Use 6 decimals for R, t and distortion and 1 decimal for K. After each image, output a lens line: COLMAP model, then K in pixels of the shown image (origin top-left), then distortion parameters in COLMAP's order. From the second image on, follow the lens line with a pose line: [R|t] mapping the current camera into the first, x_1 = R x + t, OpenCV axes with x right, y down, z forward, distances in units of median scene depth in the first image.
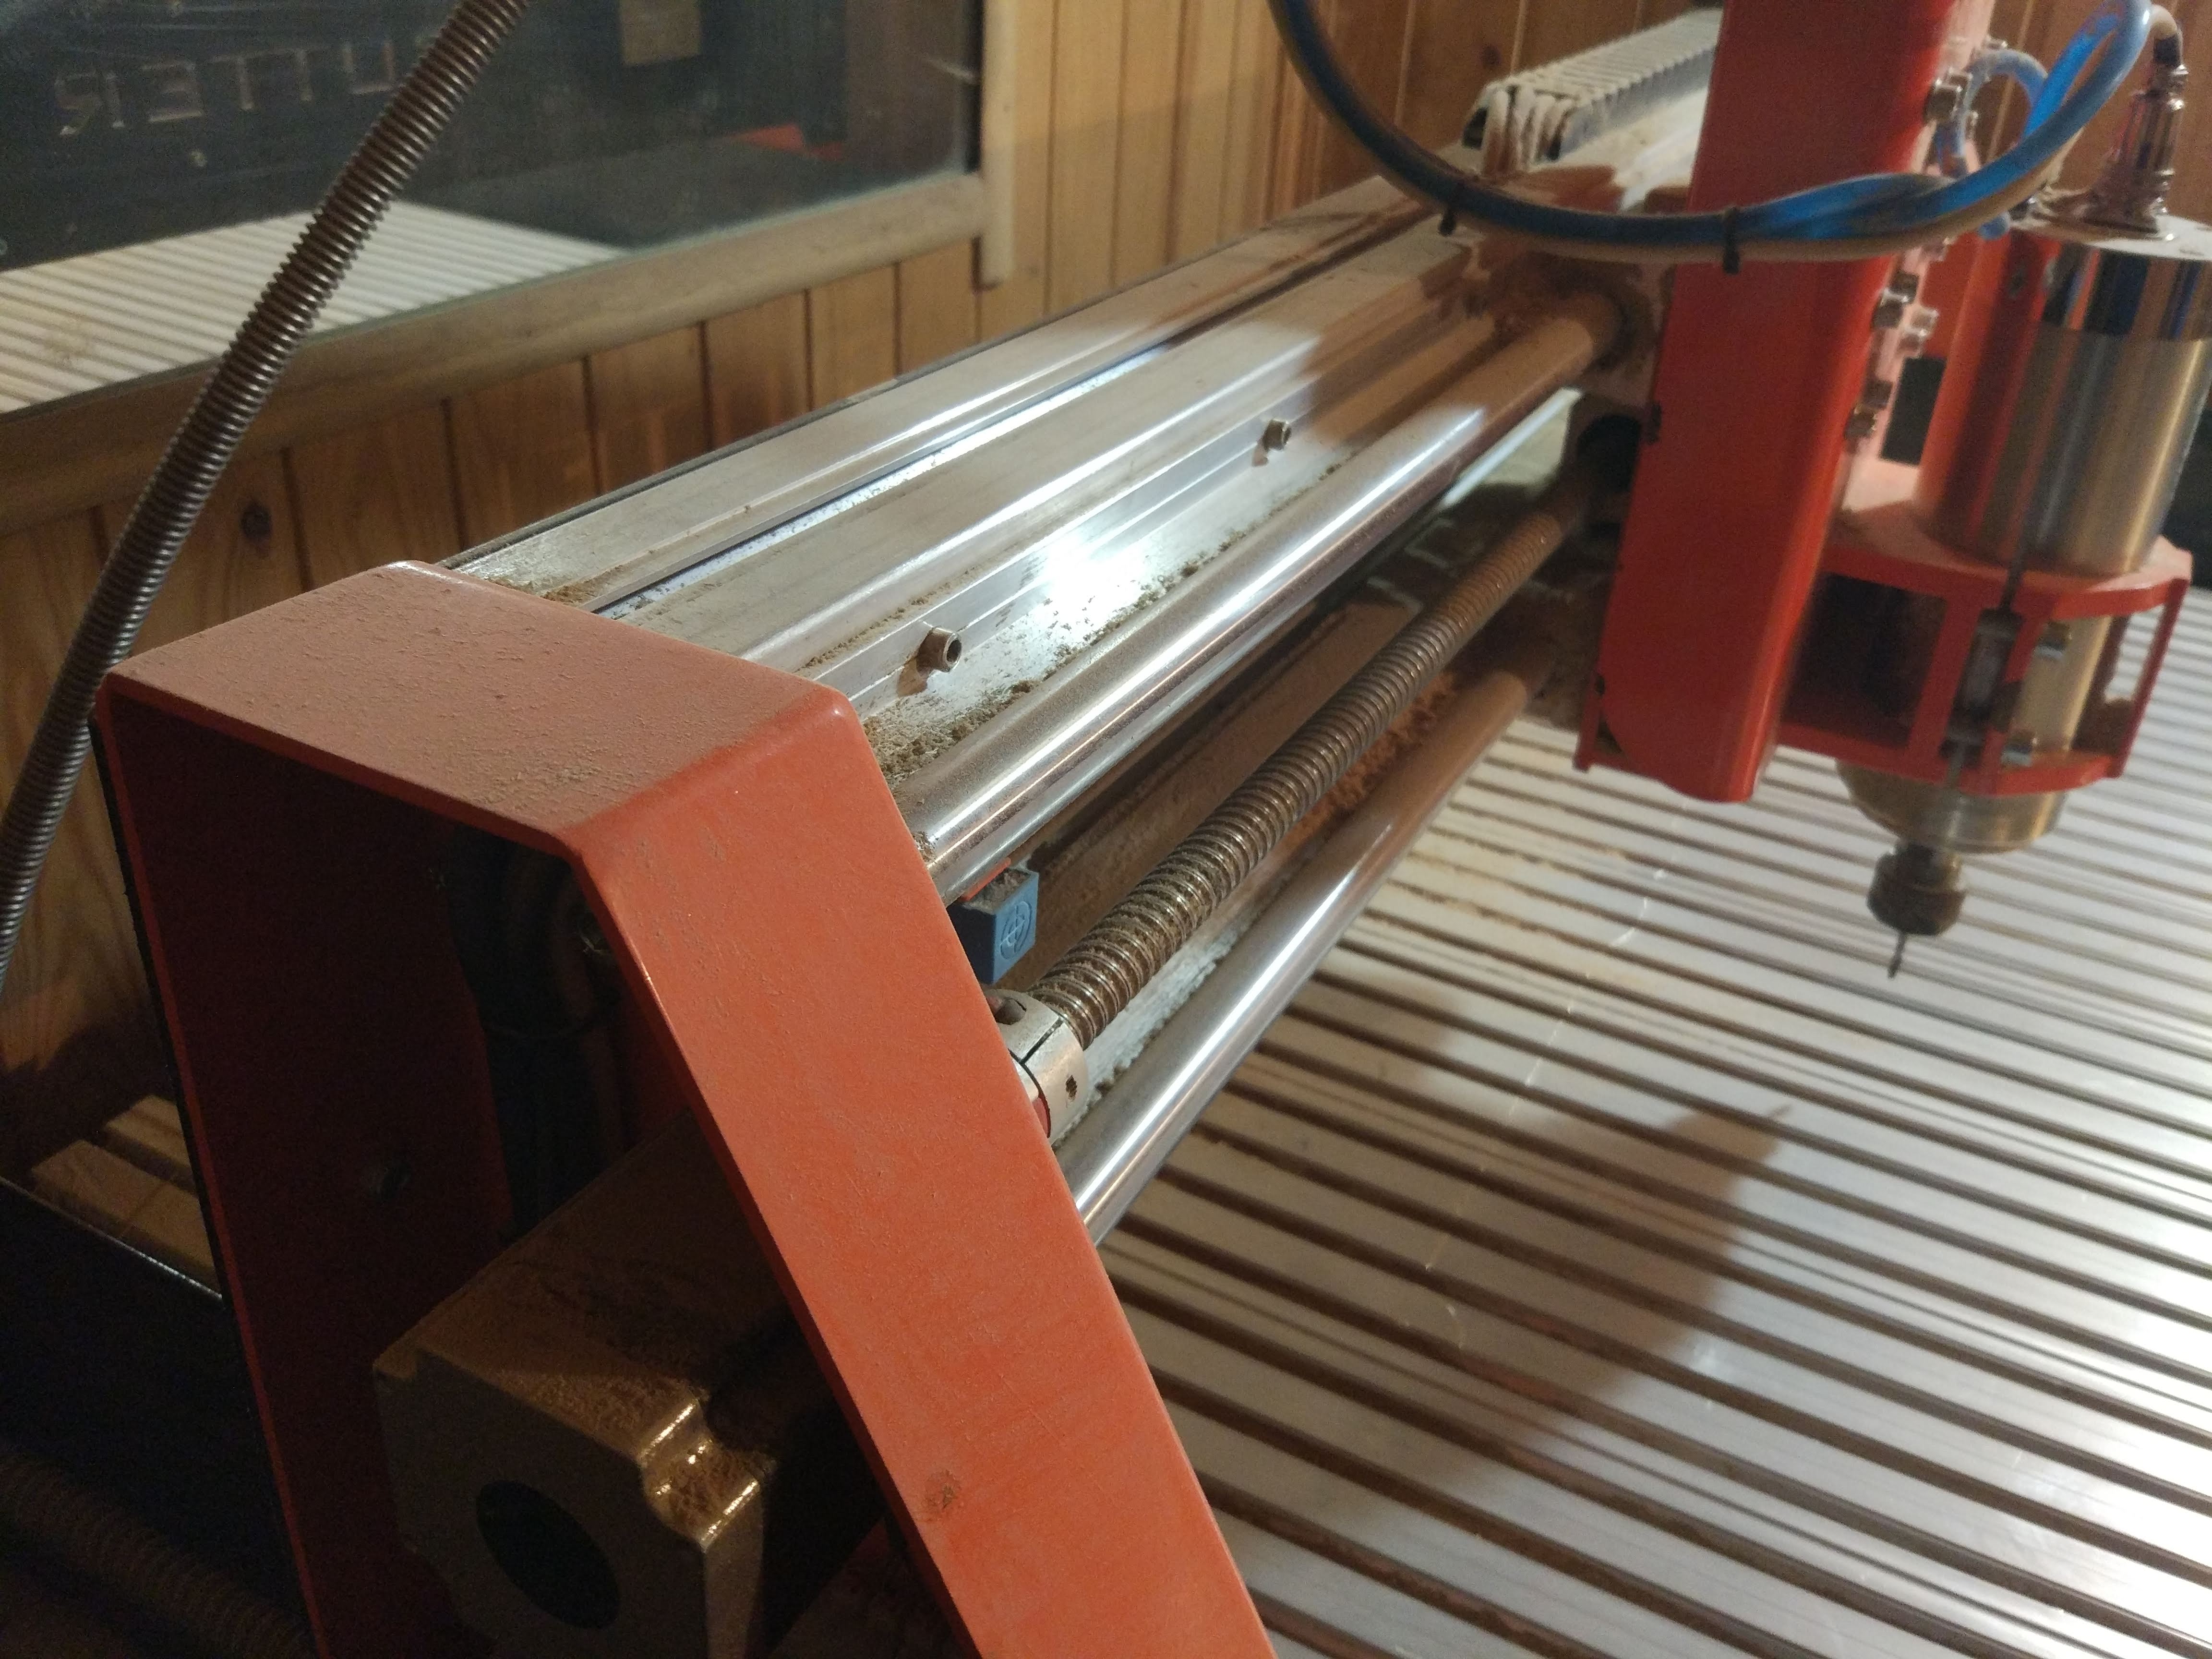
lens RADIAL K [[1916.5, 0, 1106.0], [0, 1916.5, 829.5], [0, 0, 1]] dist [0.096633, -0.279217]
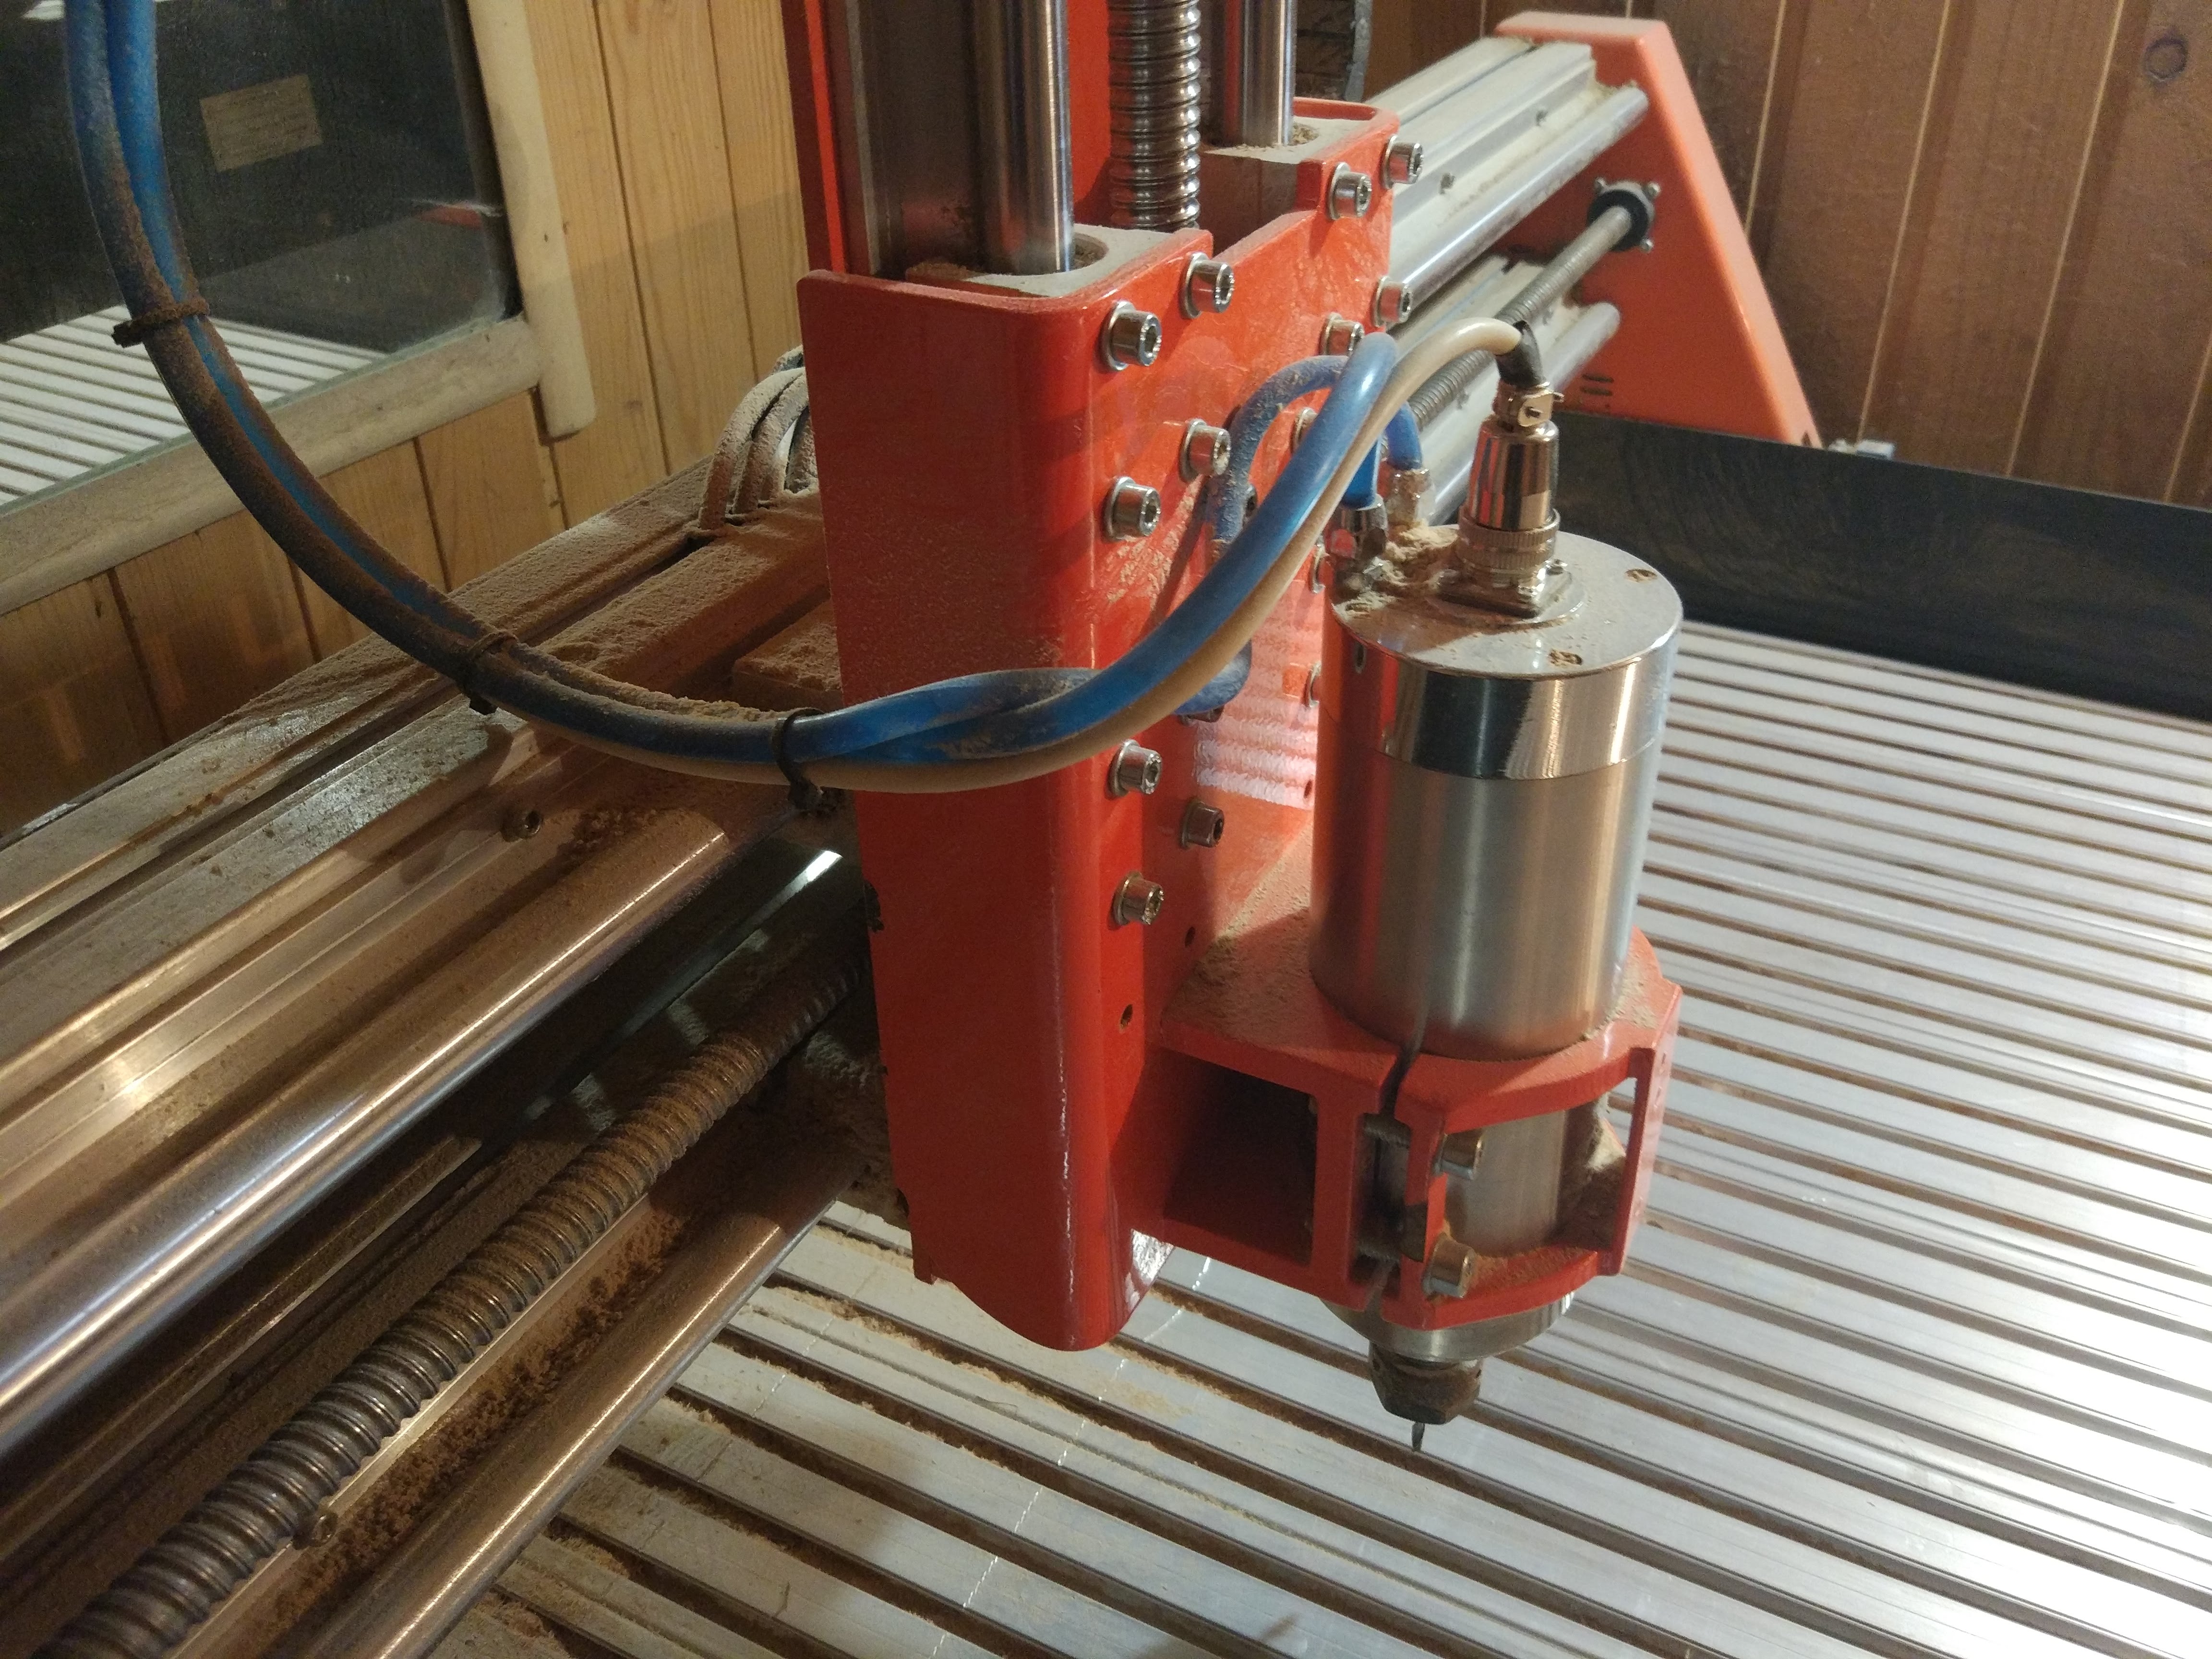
lens RADIAL K [[1916.5, 0, 1106.0], [0, 1916.5, 829.5], [0, 0, 1]] dist [0.096633, -0.279217]
pose [[0.997500, -0.064189, -0.029566, 0.307087], [0.065469, 0.996857, 0.044605, -0.206384], [0.026610, -0.046429, 0.998567, 0.221673]]
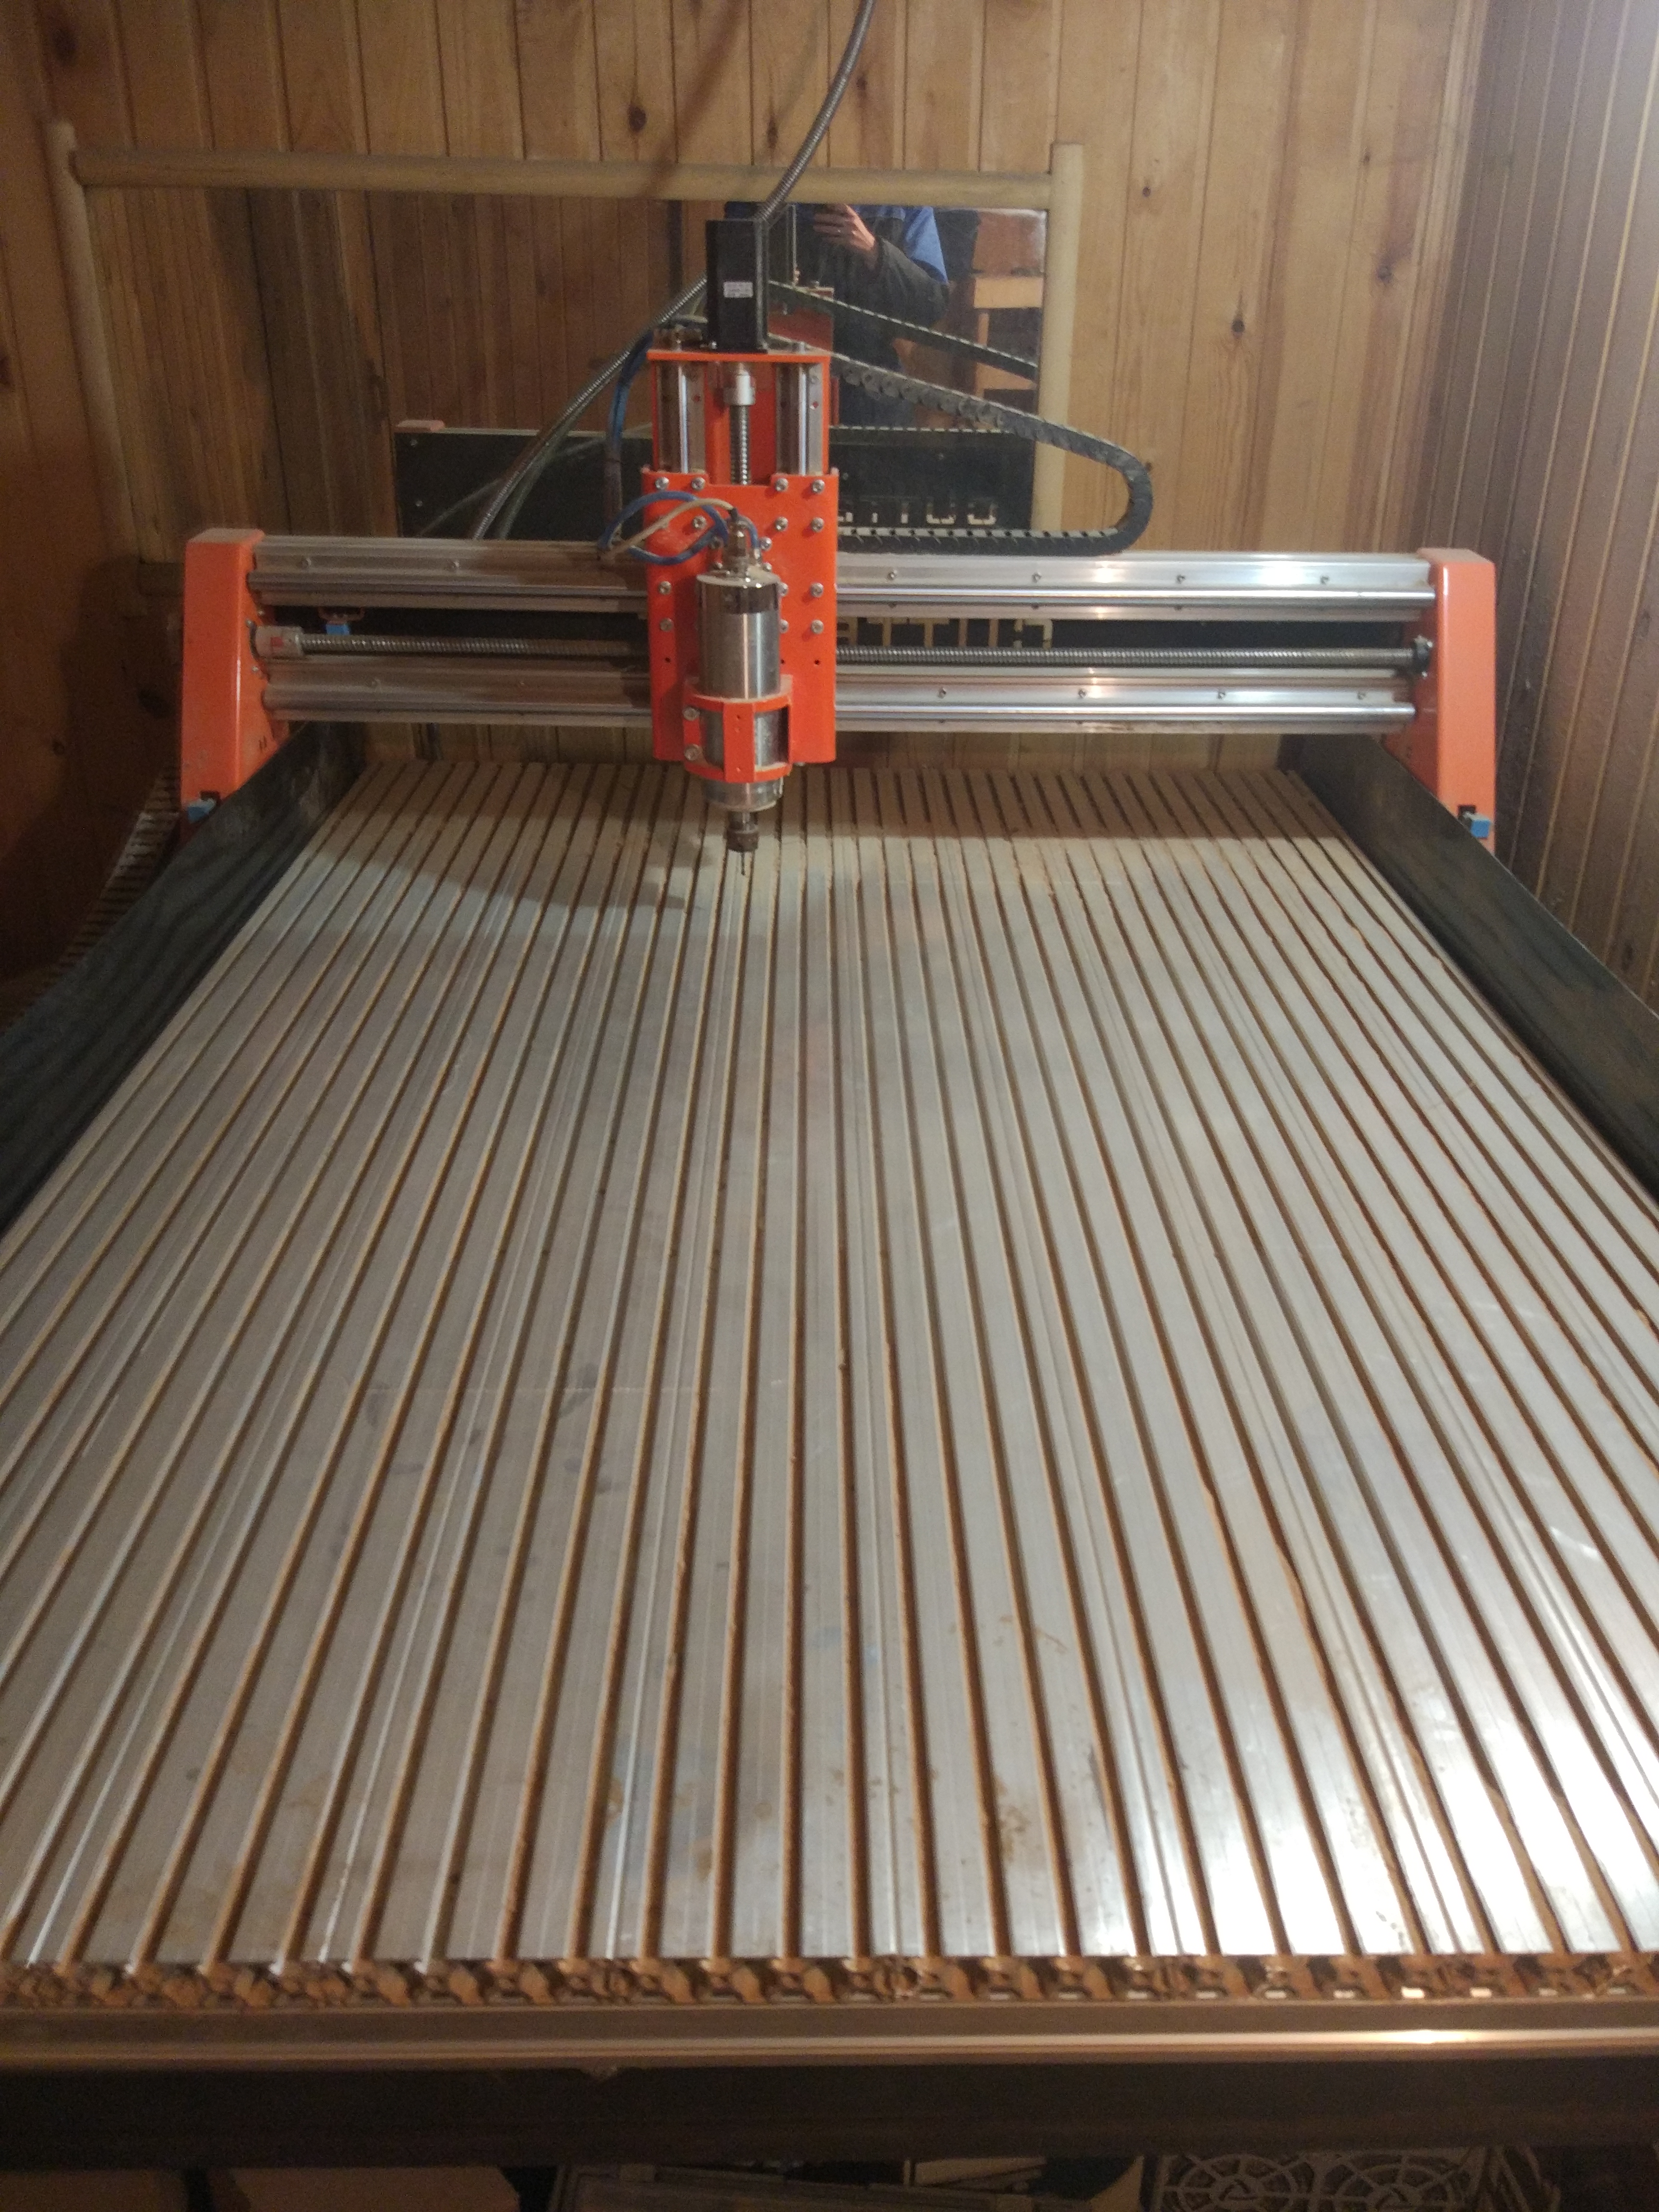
lens RADIAL K [[1842.6, 0, 835.7], [0, 1842.6, 1135.9], [0, 0, 1]] dist [0.108967, -0.227616]
pose [[0.477348, 0.354517, -0.804025, 2.456766], [-0.425733, 0.893745, 0.141320, -0.011822], [0.768693, 0.274841, 0.577557, -0.219982]]
